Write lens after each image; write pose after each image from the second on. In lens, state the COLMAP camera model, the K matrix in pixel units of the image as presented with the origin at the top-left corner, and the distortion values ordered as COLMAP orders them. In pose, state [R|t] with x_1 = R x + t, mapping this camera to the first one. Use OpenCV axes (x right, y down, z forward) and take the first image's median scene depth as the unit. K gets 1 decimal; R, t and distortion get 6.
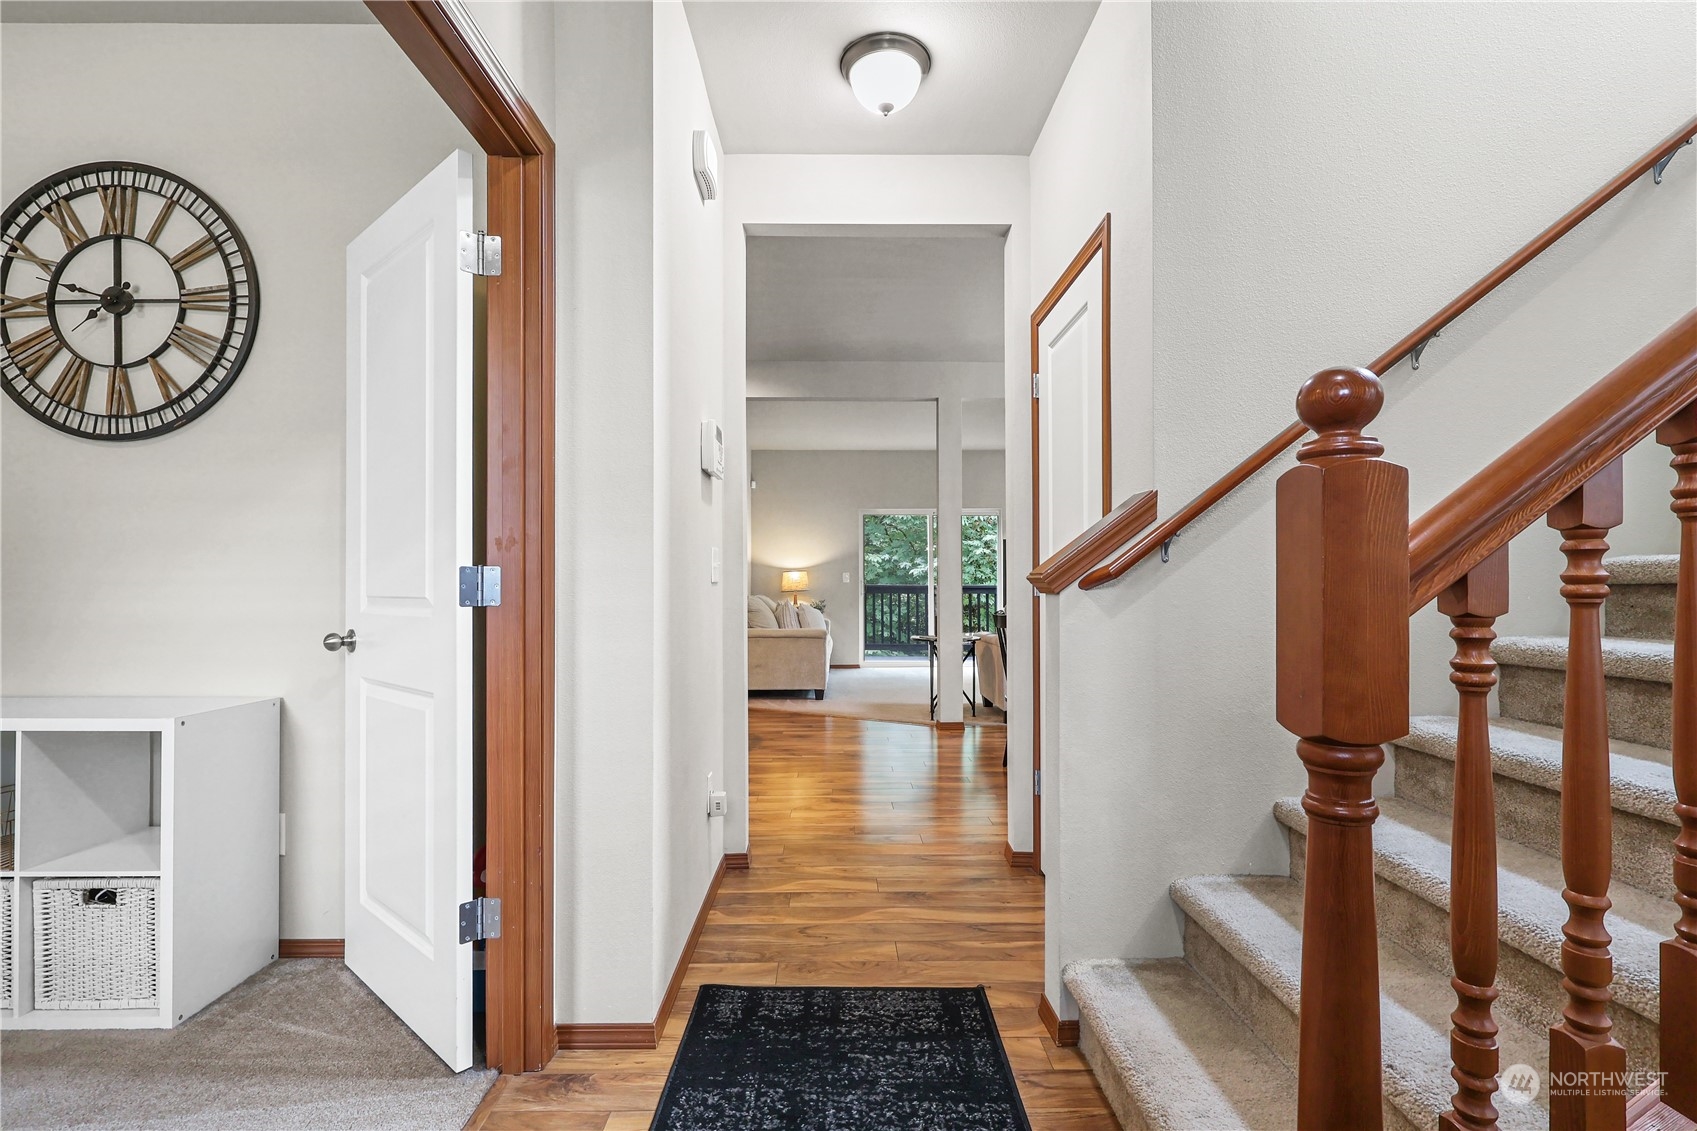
lens RADIAL K [[795.6, 0, 847.1], [0, 795.6, 576.0], [0, 0, 1]] dist [-0.002819, 0.002445]
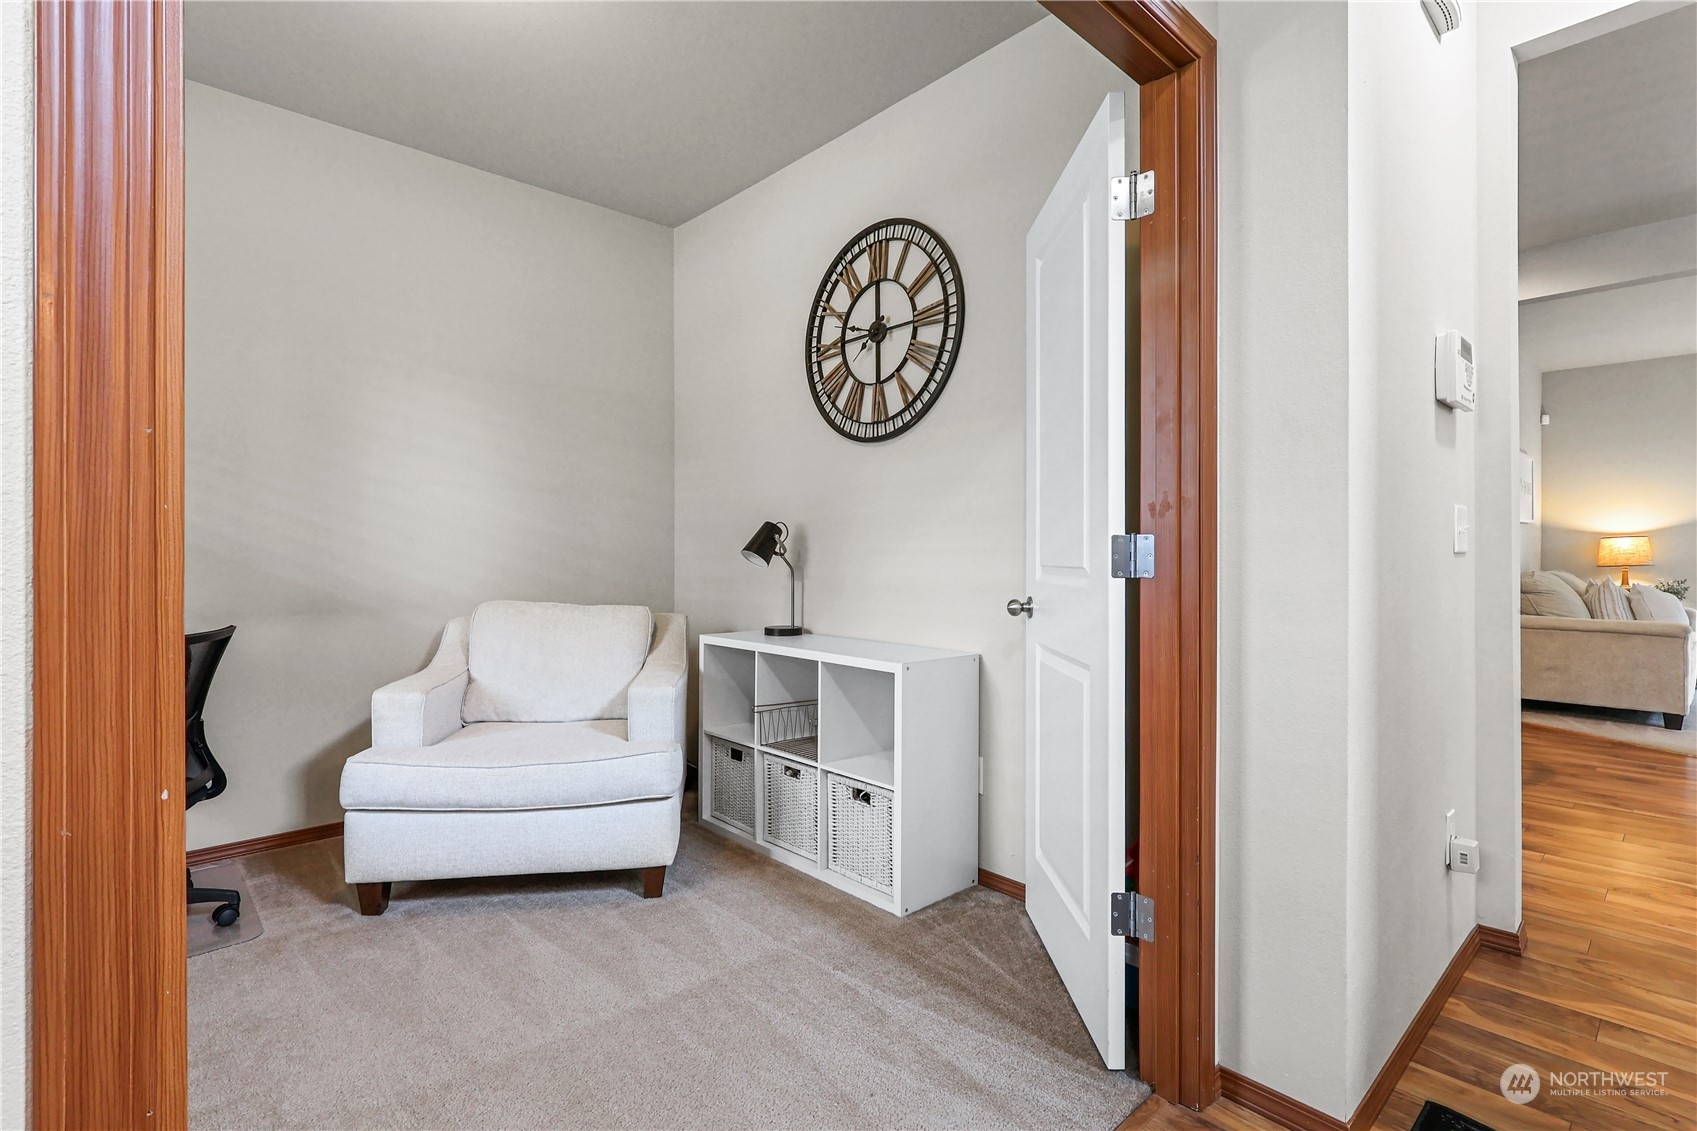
lens RADIAL K [[795.6, 0, 851.3], [0, 795.6, 553.0], [0, 0, 1]] dist [-0.002819, 0.002445]
pose [[0.666179, 0.001317, -0.745791, 0.009030], [0.004901, 0.999969, 0.006143, 0.001514], [0.745776, -0.007747, 0.666152, 0.115536]]
